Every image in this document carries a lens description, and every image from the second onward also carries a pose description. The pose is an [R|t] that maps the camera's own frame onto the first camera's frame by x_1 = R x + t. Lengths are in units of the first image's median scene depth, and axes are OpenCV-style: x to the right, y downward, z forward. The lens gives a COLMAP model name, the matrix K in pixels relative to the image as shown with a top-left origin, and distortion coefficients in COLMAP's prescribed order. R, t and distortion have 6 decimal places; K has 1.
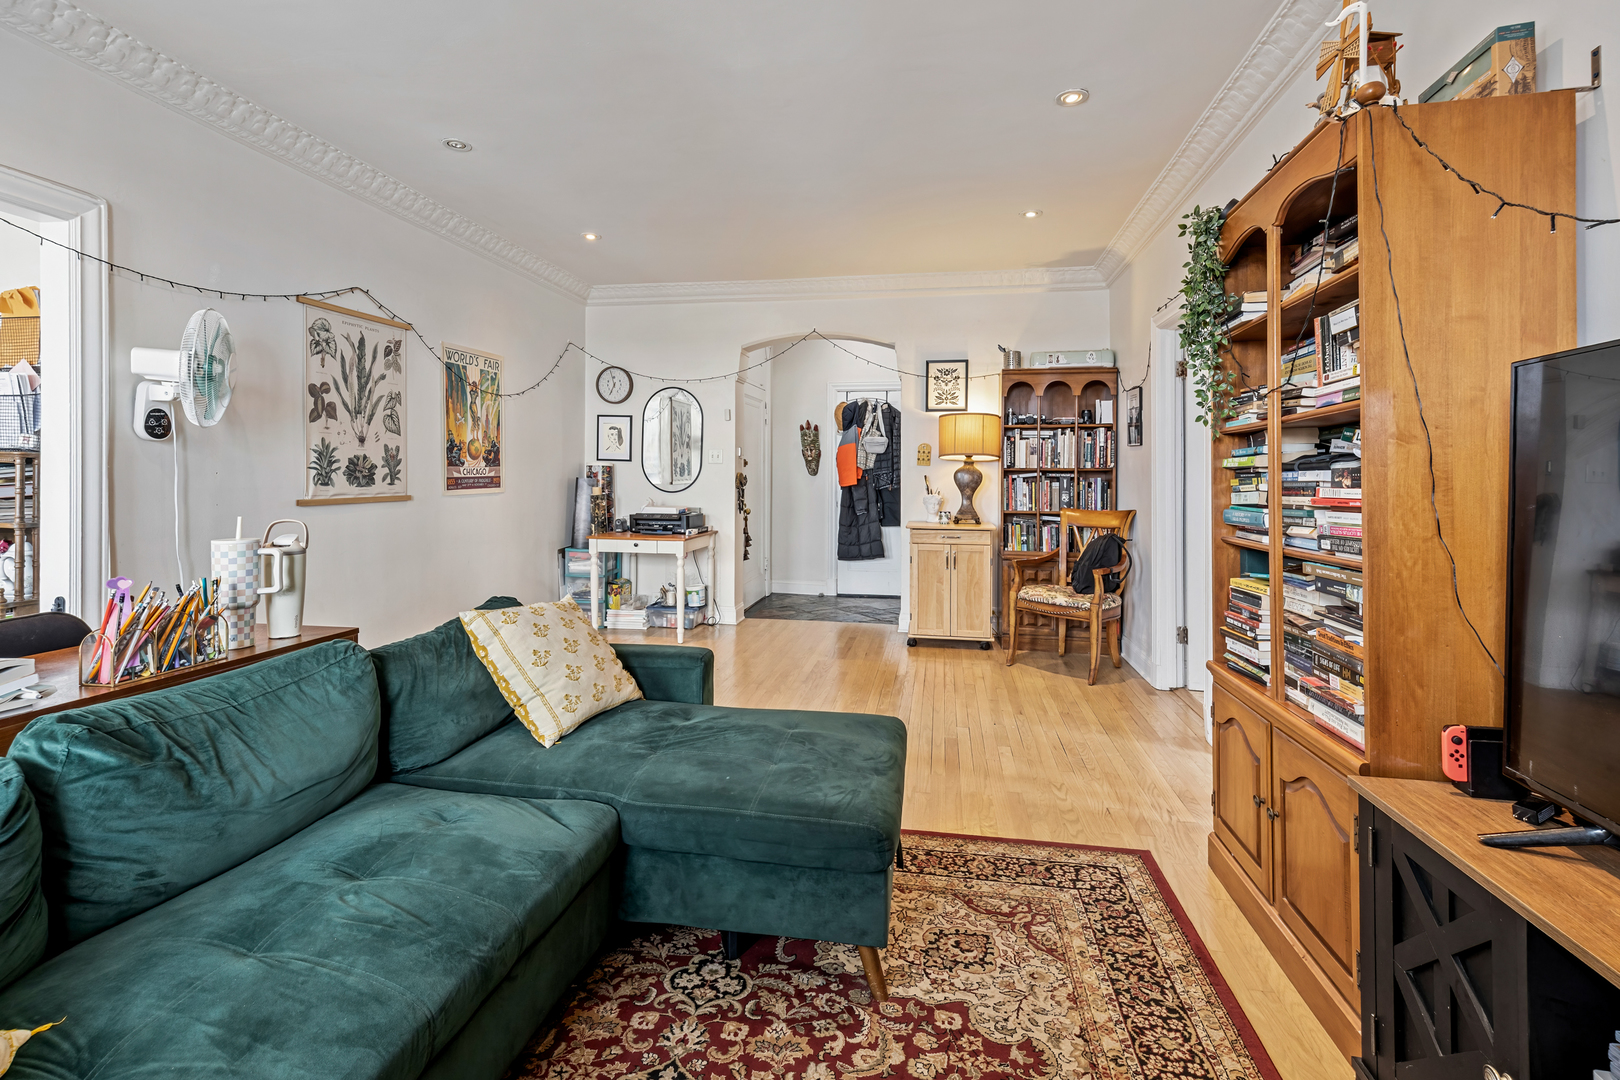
lens RADIAL K [[715.9, 0, 819.8], [0, 715.9, 474.5], [0, 0, 1]] dist [0.000239, -0.000008]
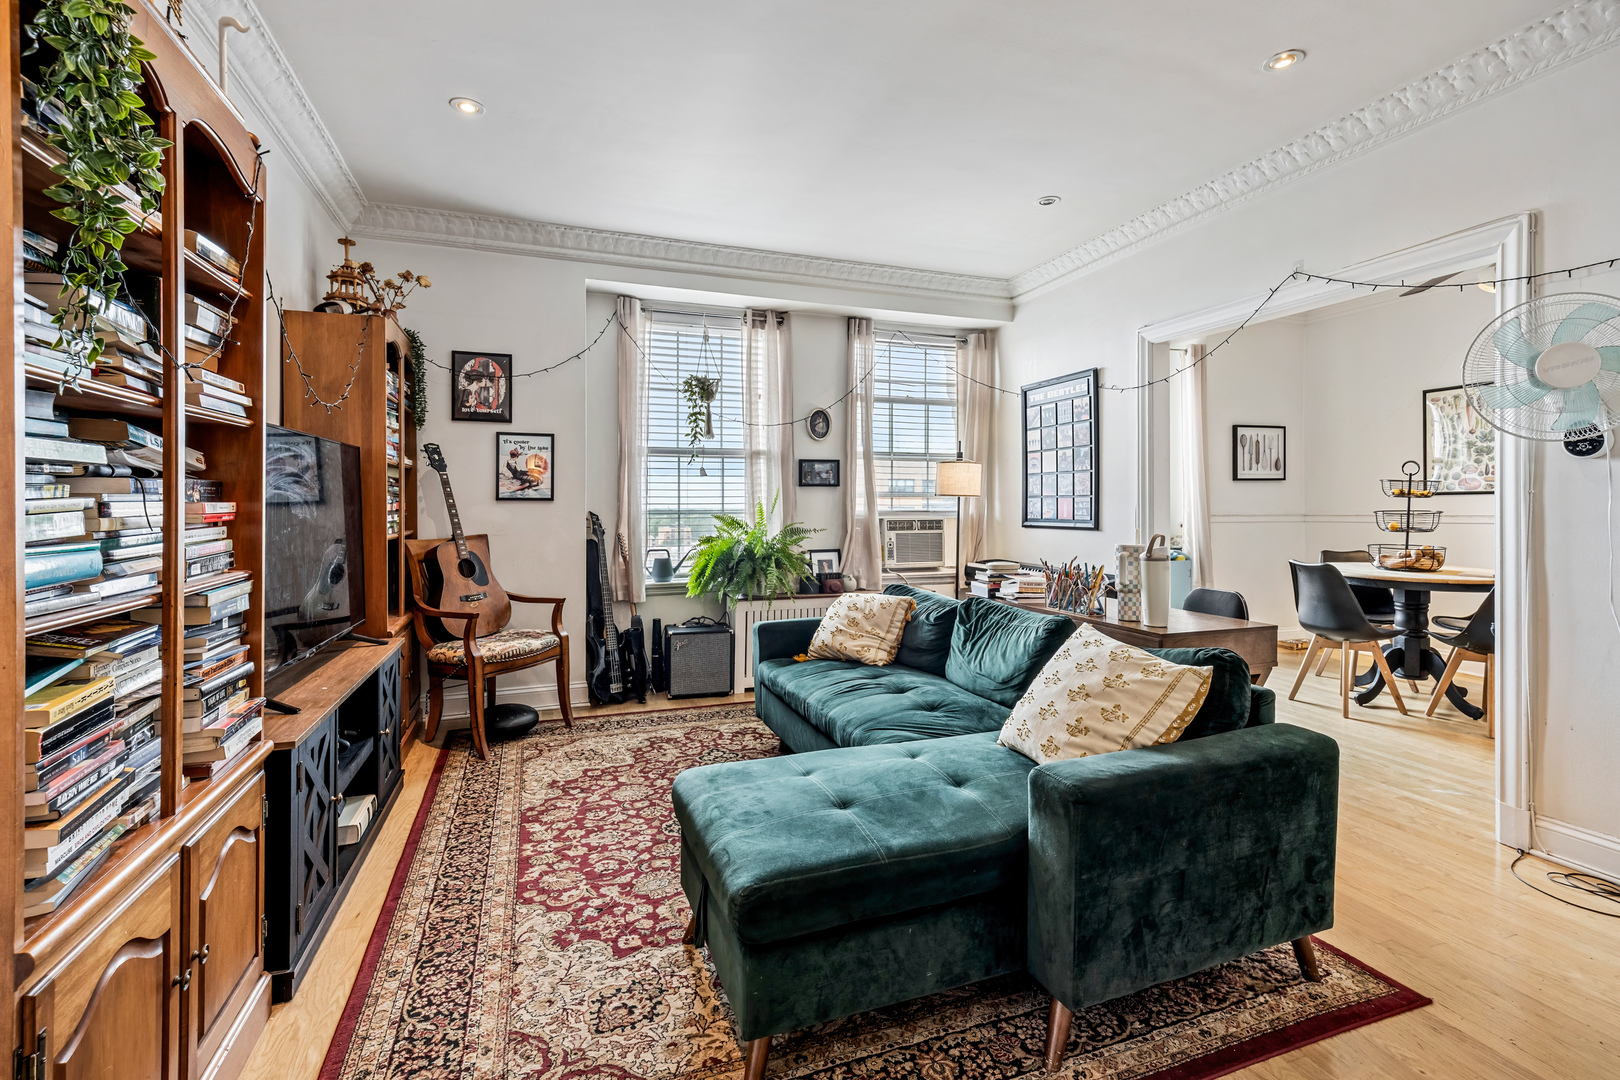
lens RADIAL K [[739.0, 0, 798.2], [0, 739.0, 511.6], [0, 0, 1]] dist [0.010195, -0.000468]
pose [[-0.877732, -0.000766, -0.479151, 0.181419], [-0.001048, 0.999999, 0.000320, 0.008960], [0.479150, 0.000783, -0.877732, 0.764309]]
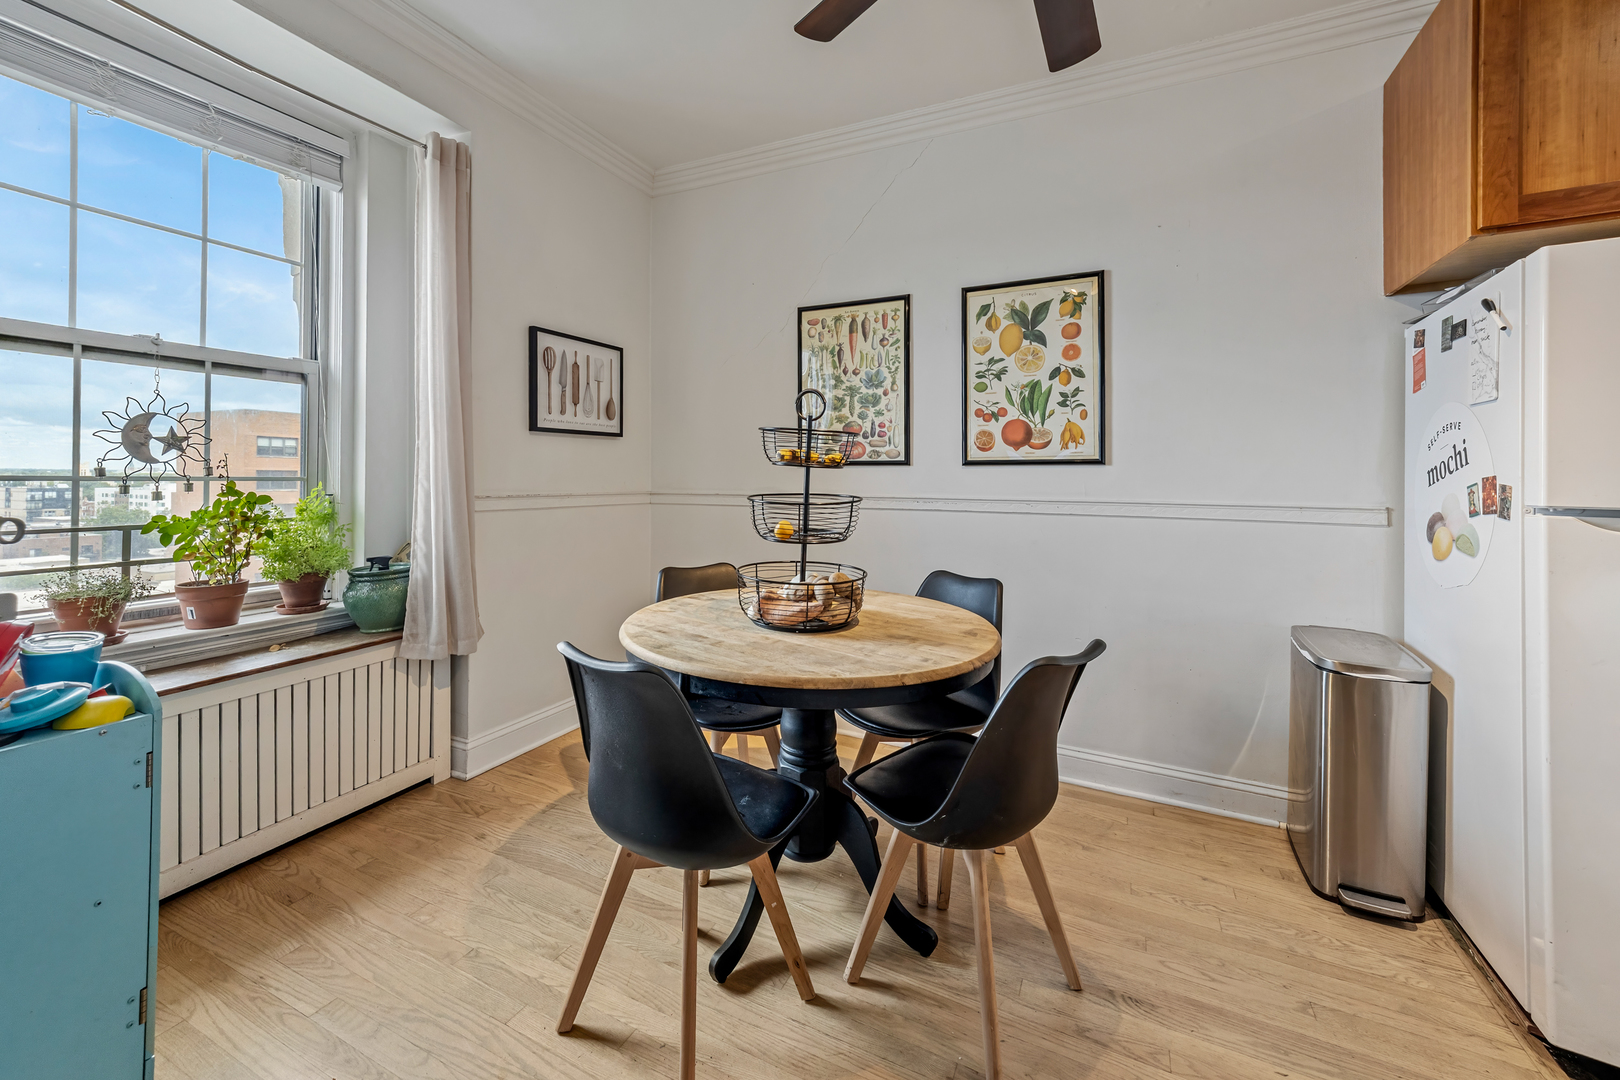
lens RADIAL K [[642.4, 0, 834.7], [0, 642.4, 480.0], [0, 0, 1]] dist [0.000951, -0.000112]
pose [[-0.237830, -0.003412, -0.971301, -0.574147], [-0.007838, 0.999968, -0.001593, -0.001189], [0.971275, 0.007234, -0.237849, 0.417612]]
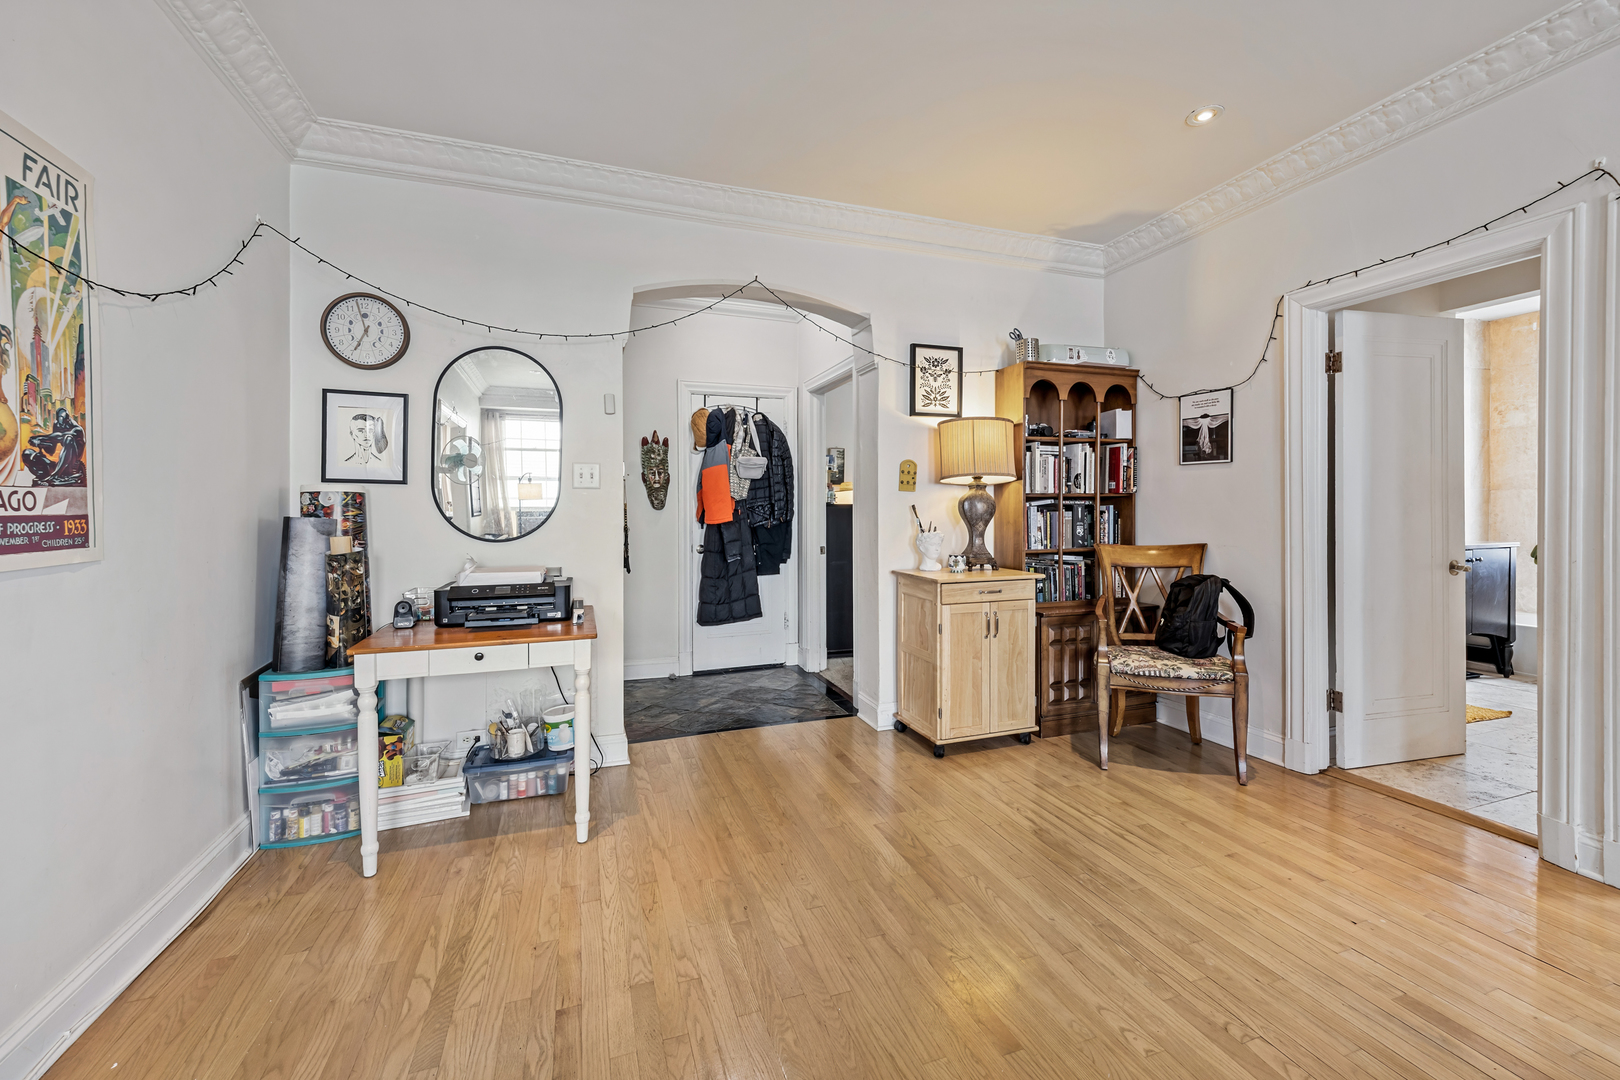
lens RADIAL K [[660.6, 0, 815.7], [0, 660.6, 508.9], [0, 0, 1]] dist [0.012252, -0.000502]
pose [[0.874251, -0.012239, 0.485321, -0.304963], [0.014199, 0.999899, -0.000361, 0.004822], [-0.485267, 0.007207, 0.874336, 0.561804]]
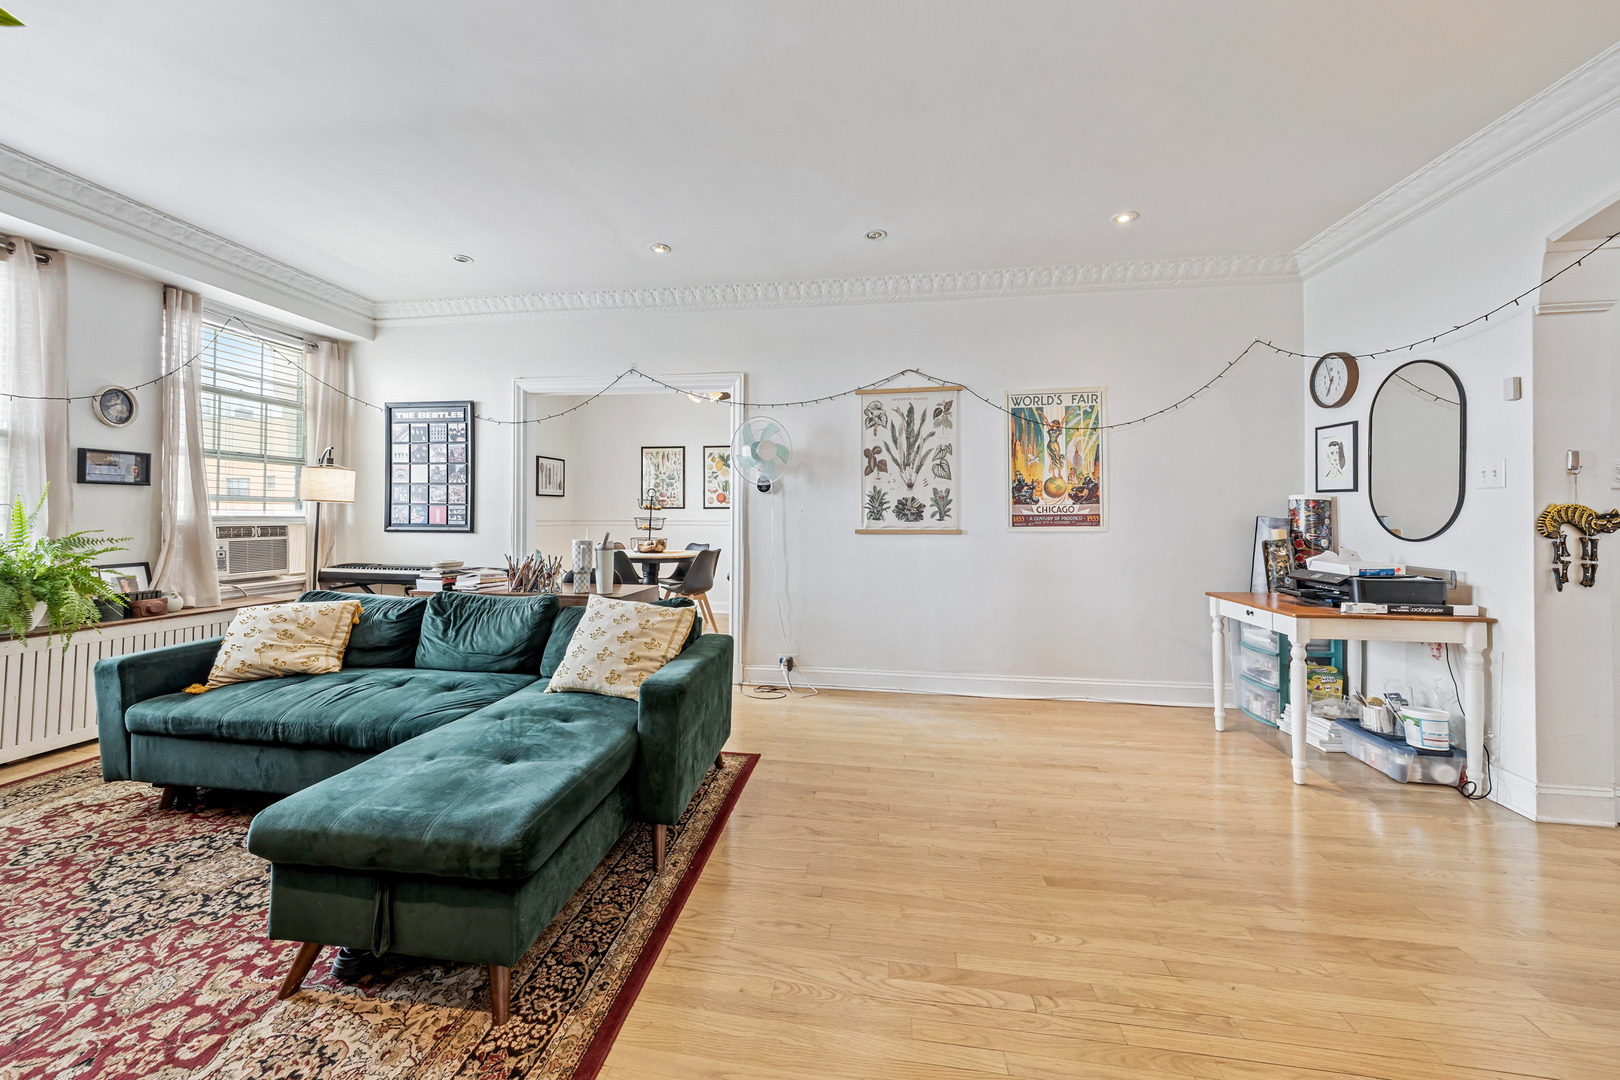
lens RADIAL K [[601.4, 0, 802.9], [0, 601.4, 513.6], [0, 0, 1]] dist [0.007794, -0.000277]
pose [[0.015468, -0.011083, -0.999819, 0.352926], [-0.002372, 0.999935, -0.011120, 0.012040], [0.999878, 0.002544, 0.015440, 0.617836]]
